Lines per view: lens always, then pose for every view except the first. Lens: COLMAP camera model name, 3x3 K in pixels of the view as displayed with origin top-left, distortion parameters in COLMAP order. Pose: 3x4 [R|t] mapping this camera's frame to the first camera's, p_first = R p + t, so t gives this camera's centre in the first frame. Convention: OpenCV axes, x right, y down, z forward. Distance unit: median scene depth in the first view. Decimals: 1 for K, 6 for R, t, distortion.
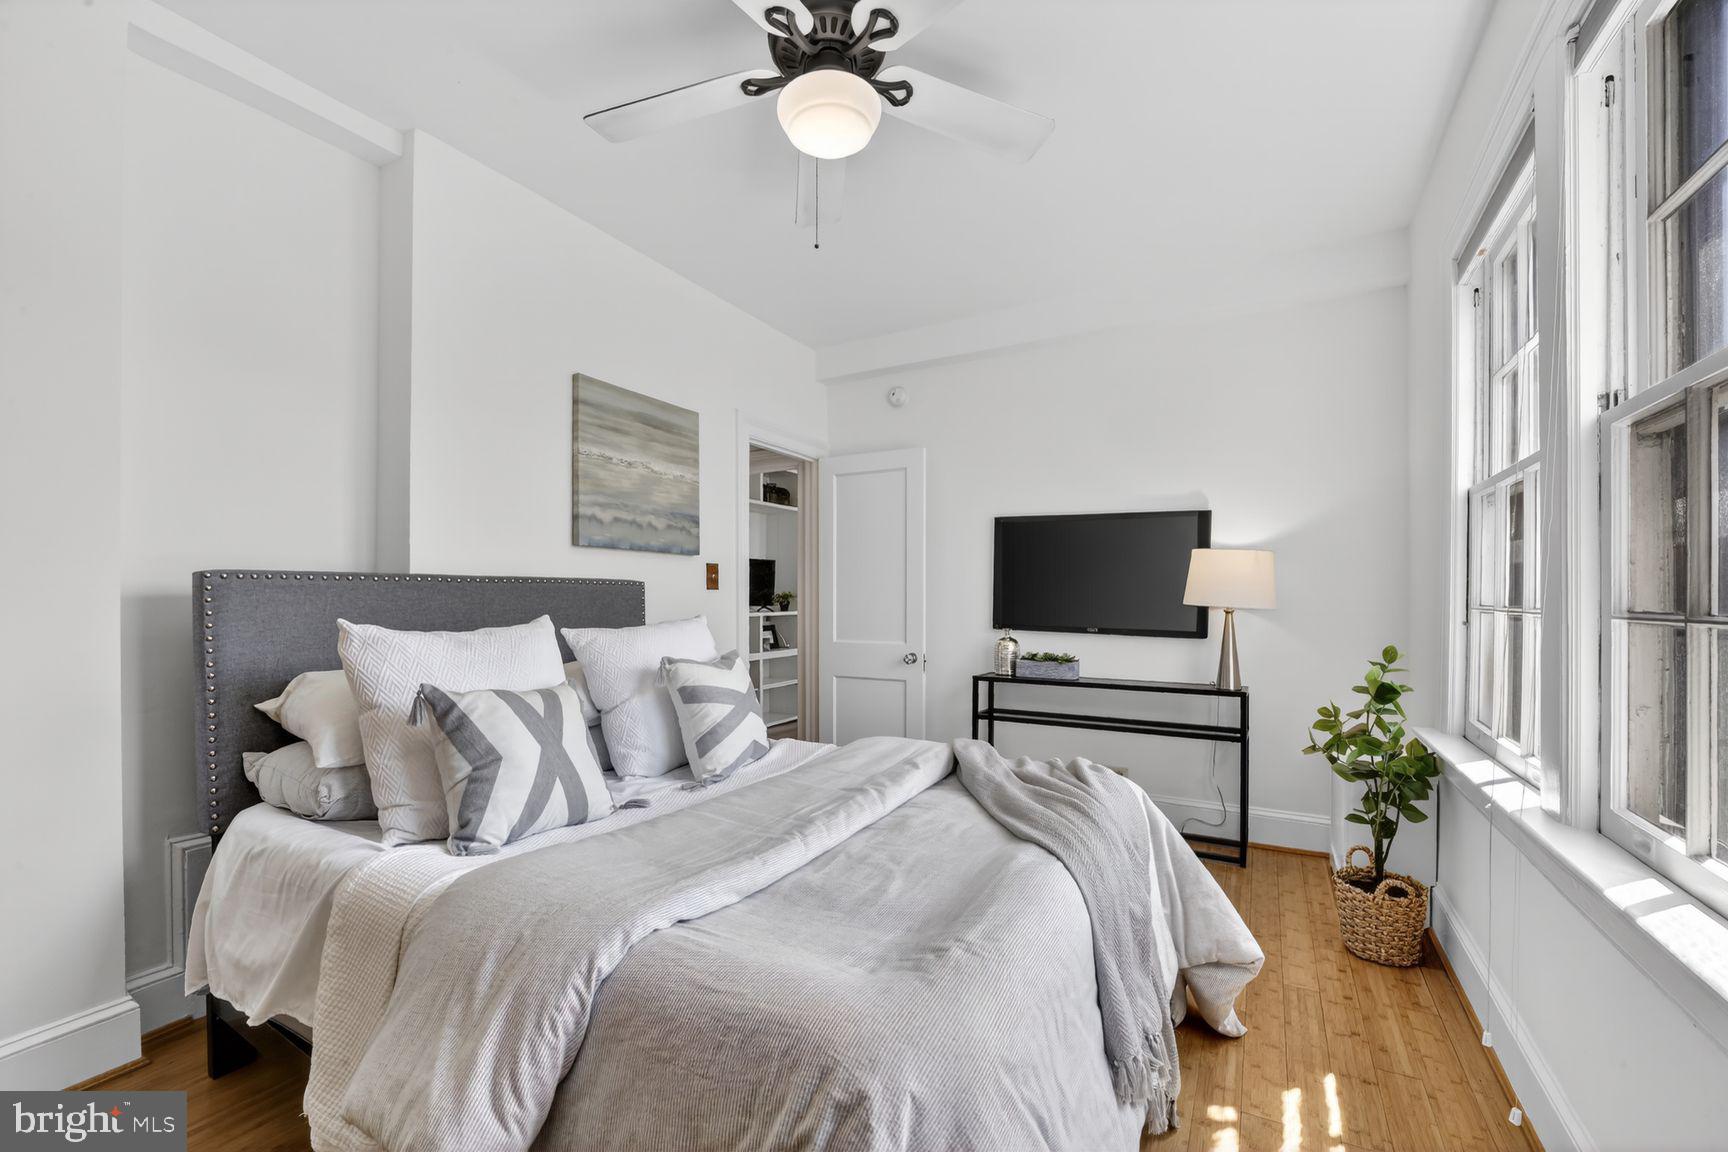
lens RADIAL K [[686.1, 0, 870.0], [0, 686.1, 581.0], [0, 0, 1]] dist [-0.027666, 0.007289]
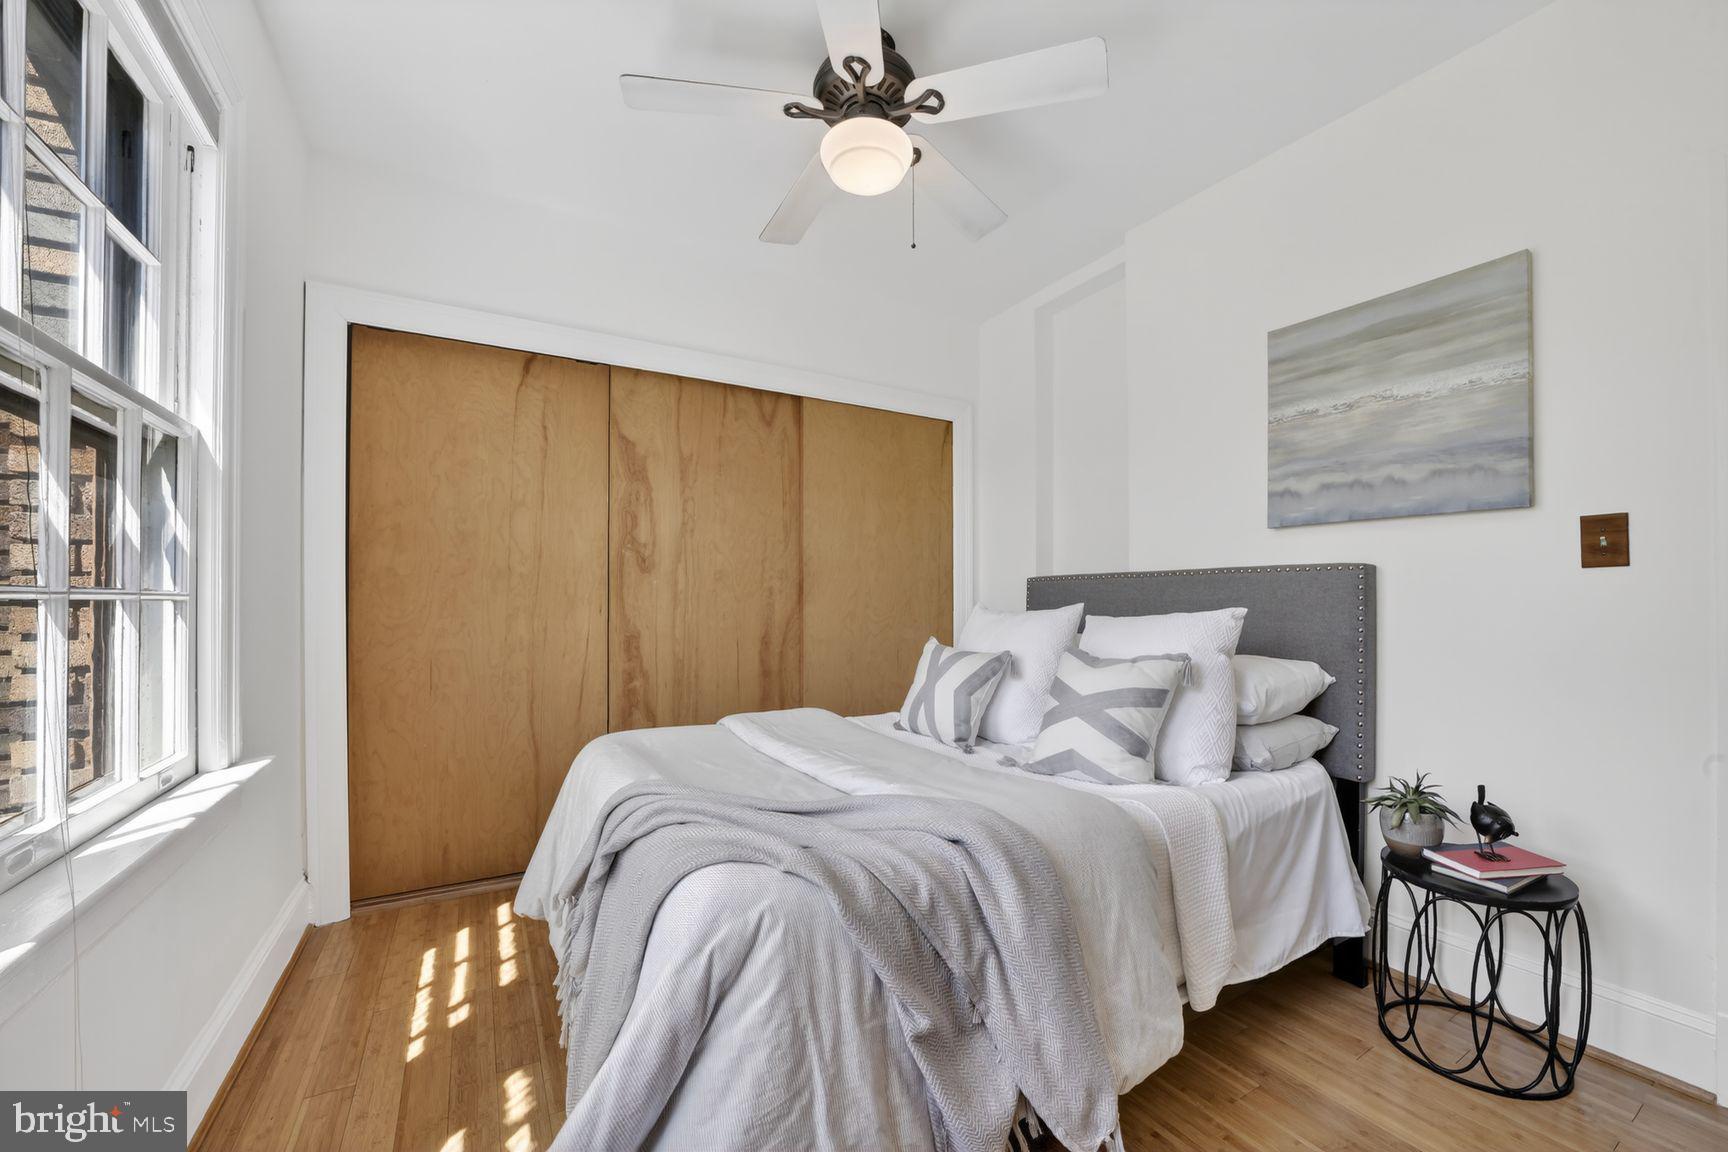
lens RADIAL K [[686.1, 0, 870.0], [0, 686.1, 581.0], [0, 0, 1]] dist [-0.027666, 0.007289]
pose [[-0.505293, -0.030847, -0.862397, 0.540958], [0.005889, 0.999214, -0.039191, 0.043909], [0.862928, -0.024882, -0.504714, 0.927796]]
